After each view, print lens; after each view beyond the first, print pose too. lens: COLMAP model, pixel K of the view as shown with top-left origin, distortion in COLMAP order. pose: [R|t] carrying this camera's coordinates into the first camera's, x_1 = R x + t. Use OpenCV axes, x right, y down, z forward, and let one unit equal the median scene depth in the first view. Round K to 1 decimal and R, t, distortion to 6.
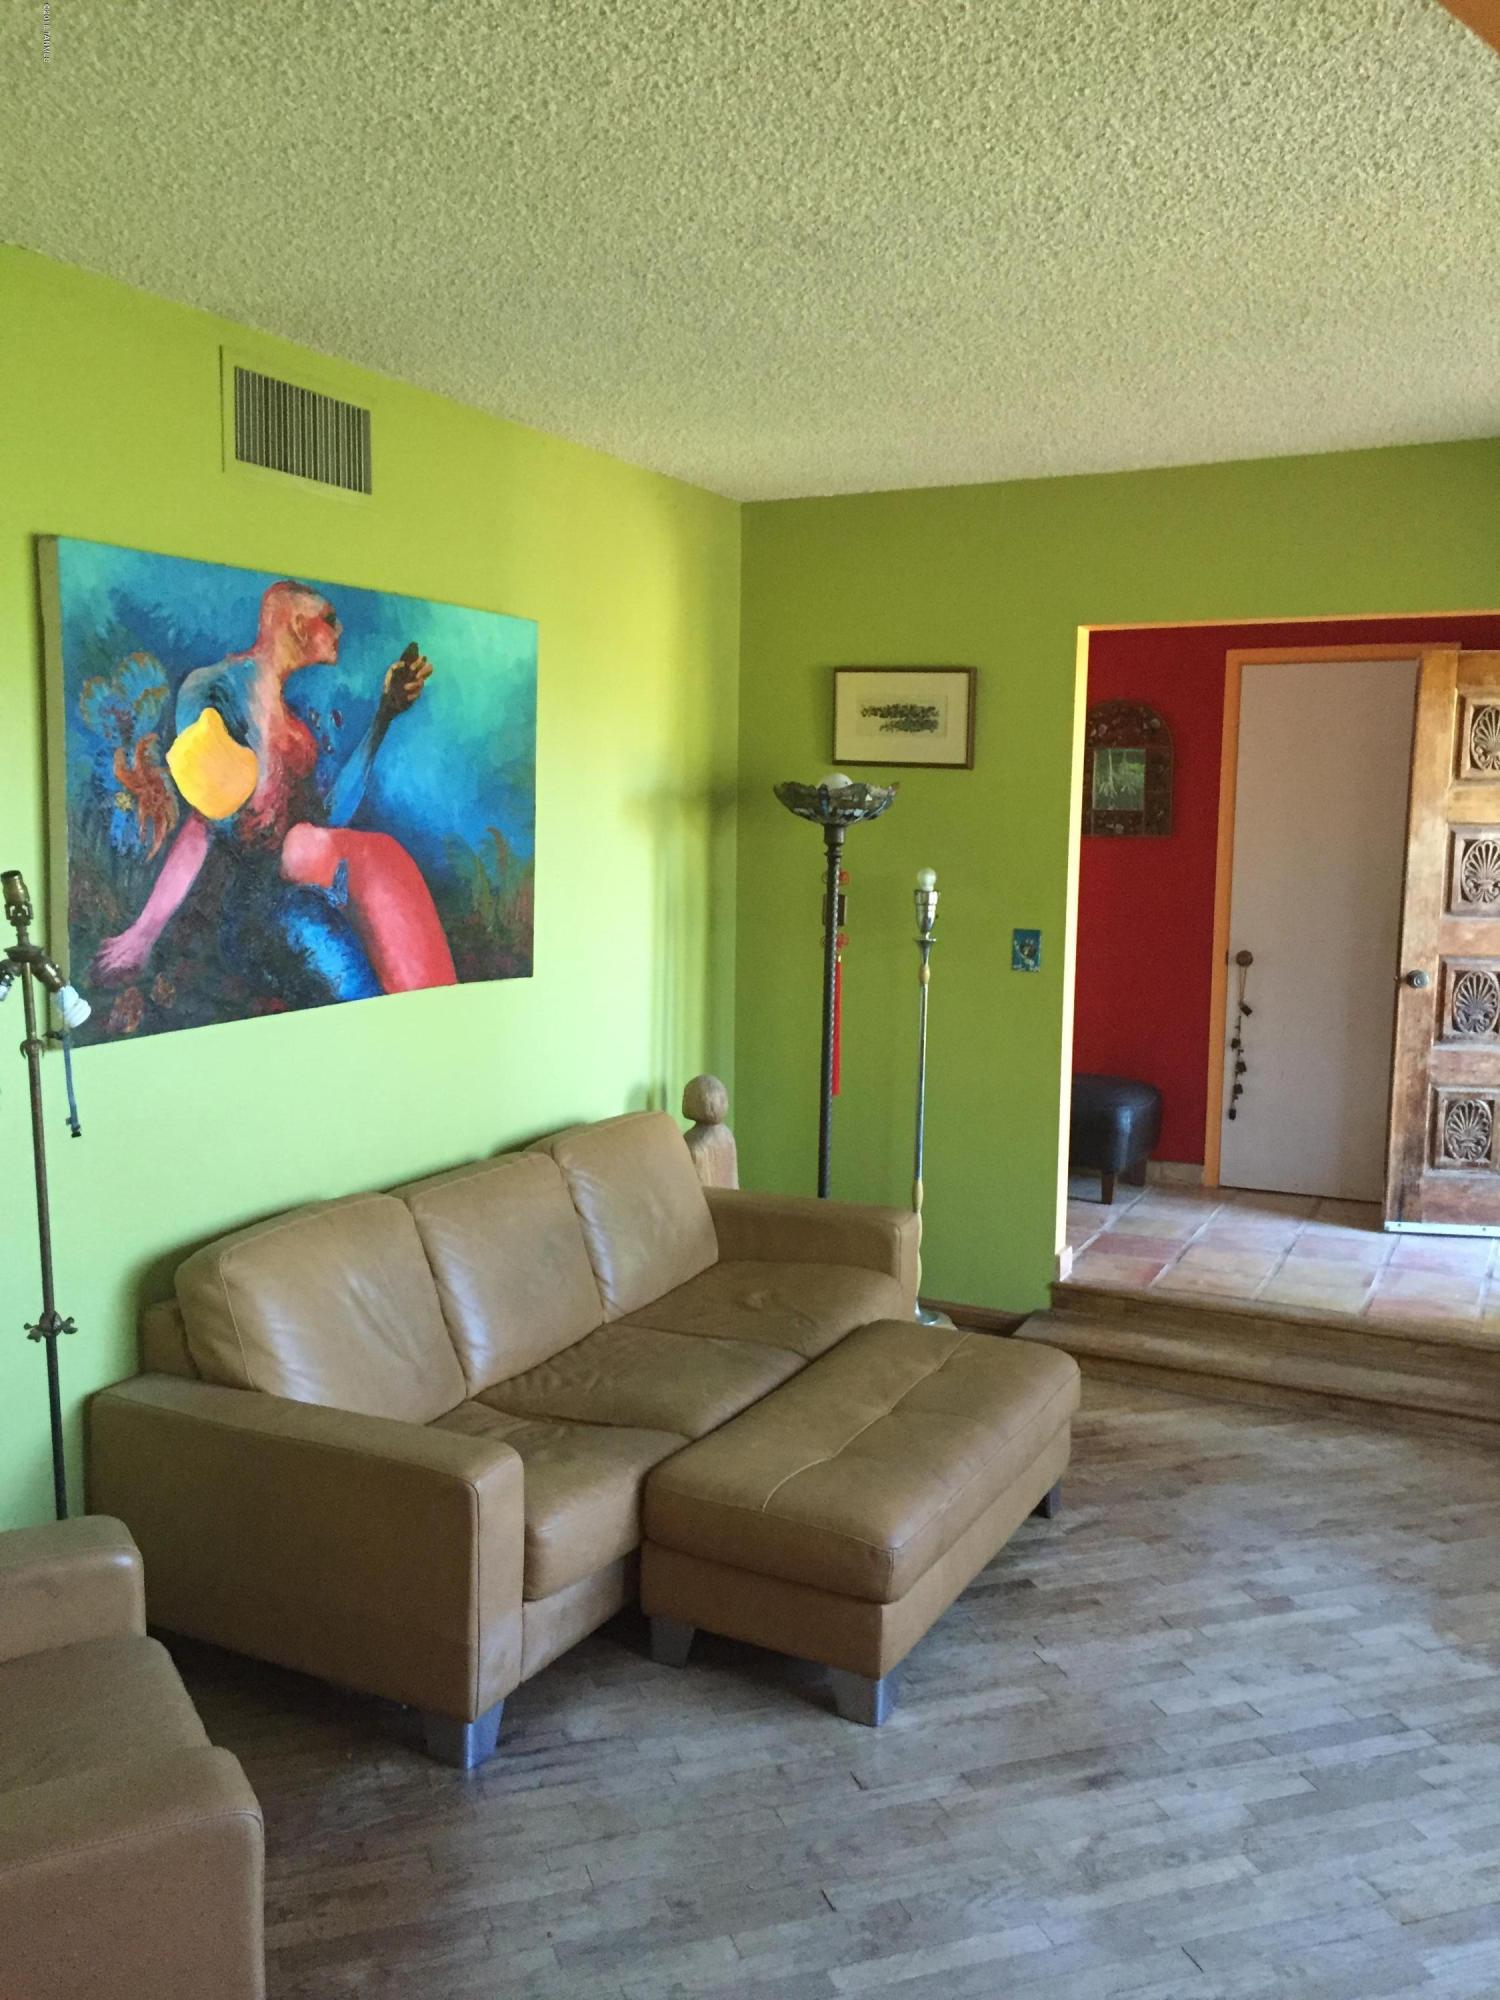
lens RADIAL K [[1726.4, 0, 745.6], [0, 1726.4, 1001.0], [0, 0, 1]] dist [0.082181, -0.108012]
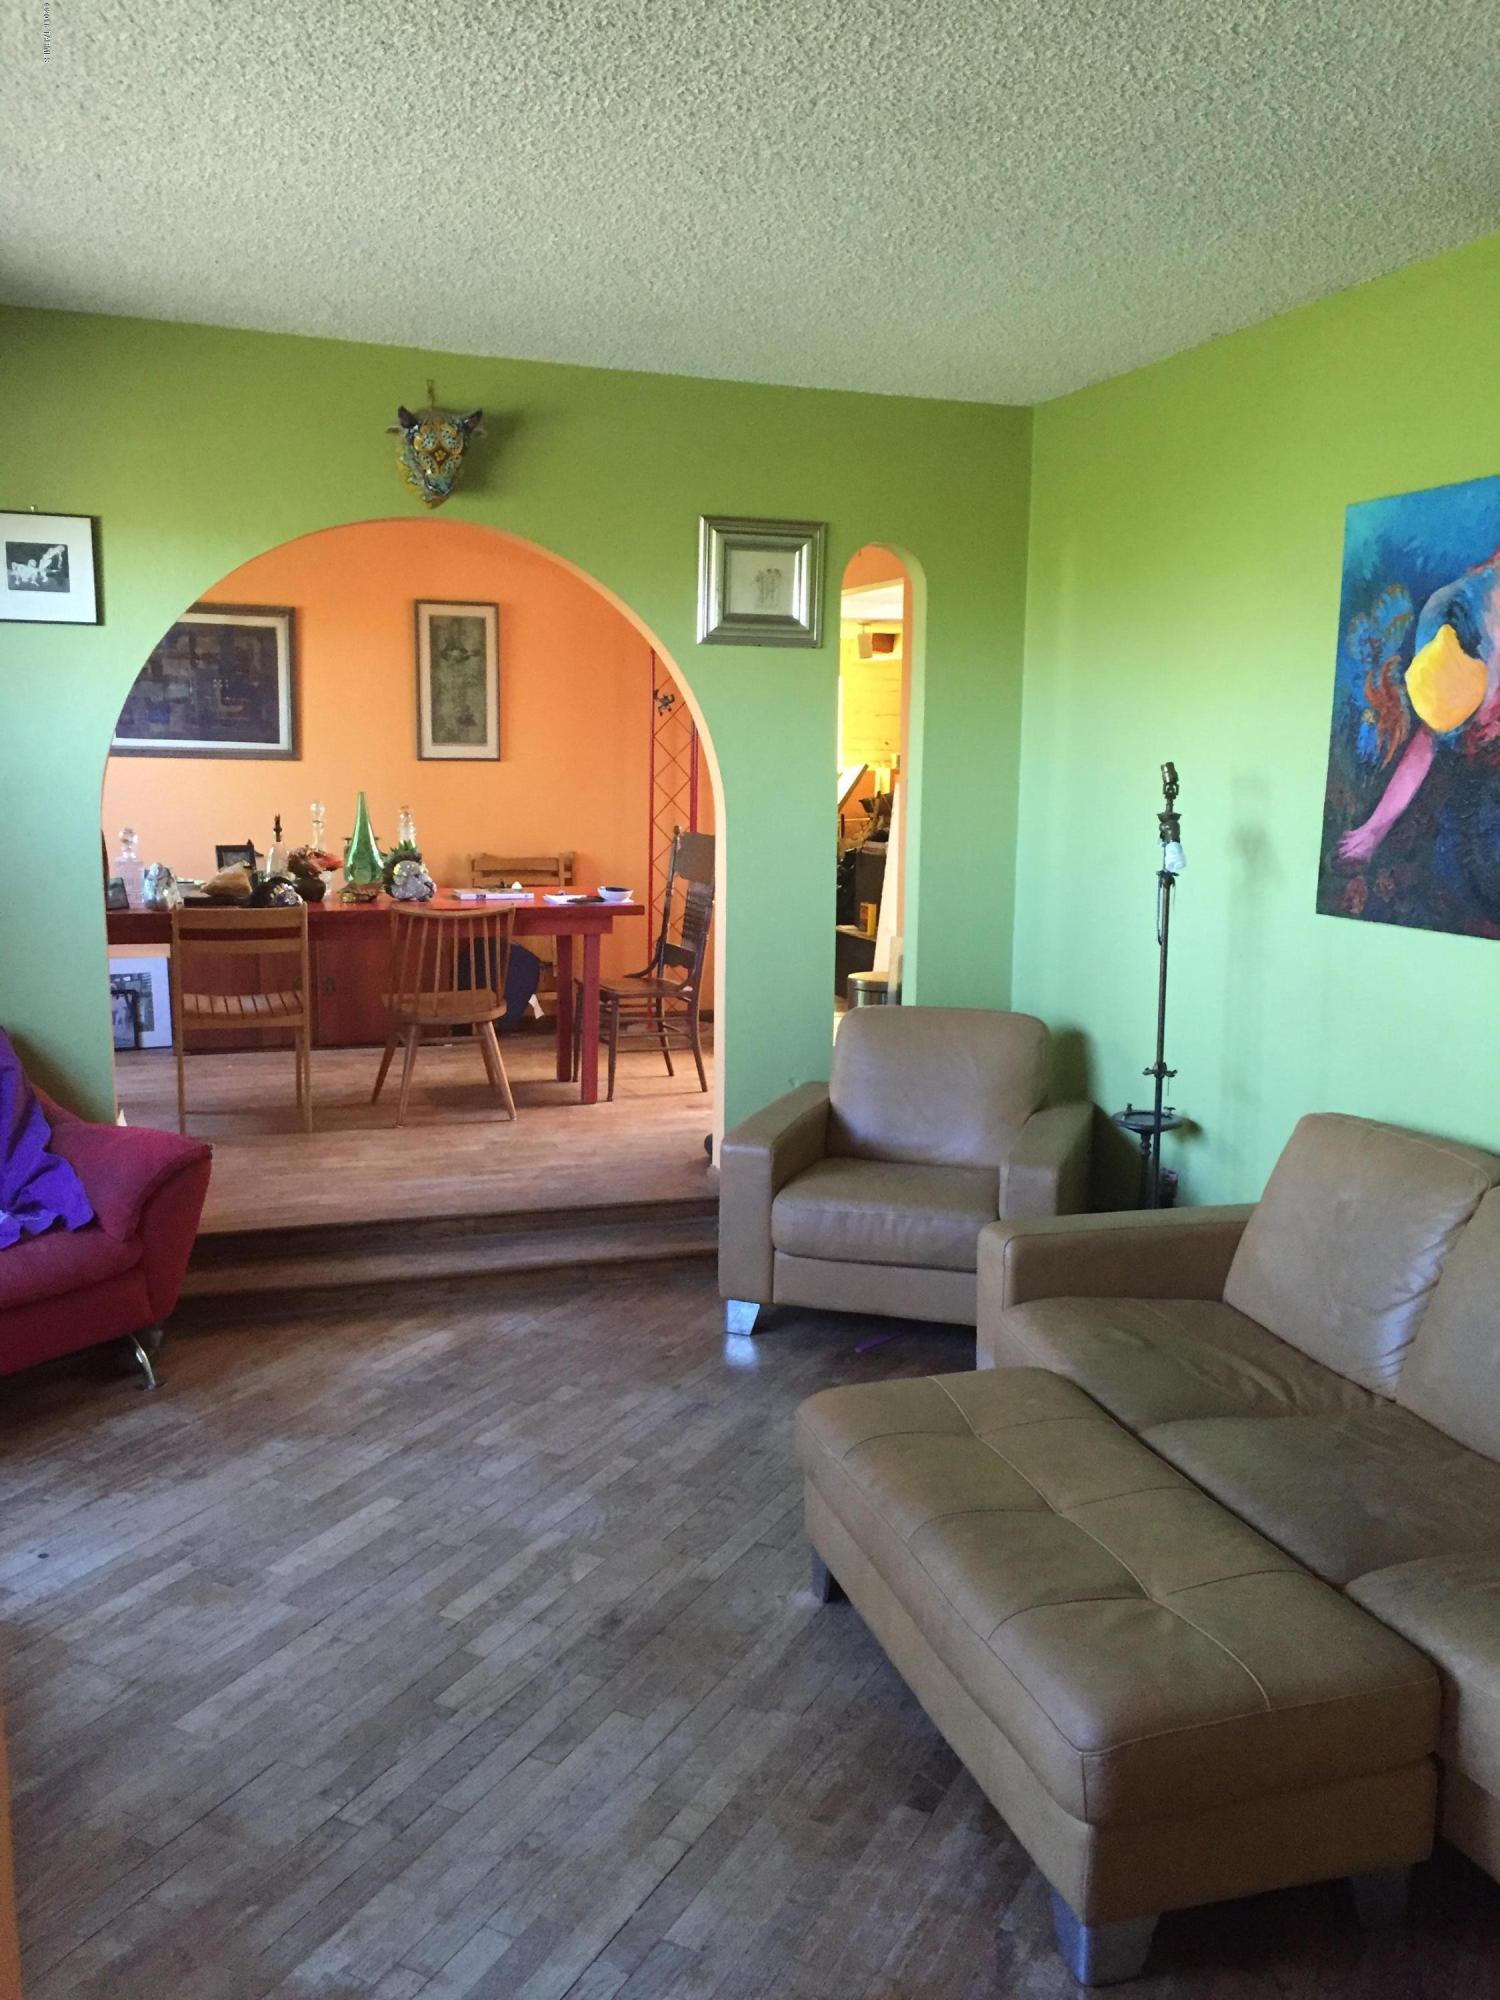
lens RADIAL K [[1726.4, 0, 746.0], [0, 1726.4, 1005.9], [0, 0, 1]] dist [0.082181, -0.108012]
pose [[-0.723393, 0.079892, -0.685798, 0.678556], [-0.109560, 0.967415, 0.228266, -0.130016], [0.681688, 0.240262, -0.691068, 1.381631]]
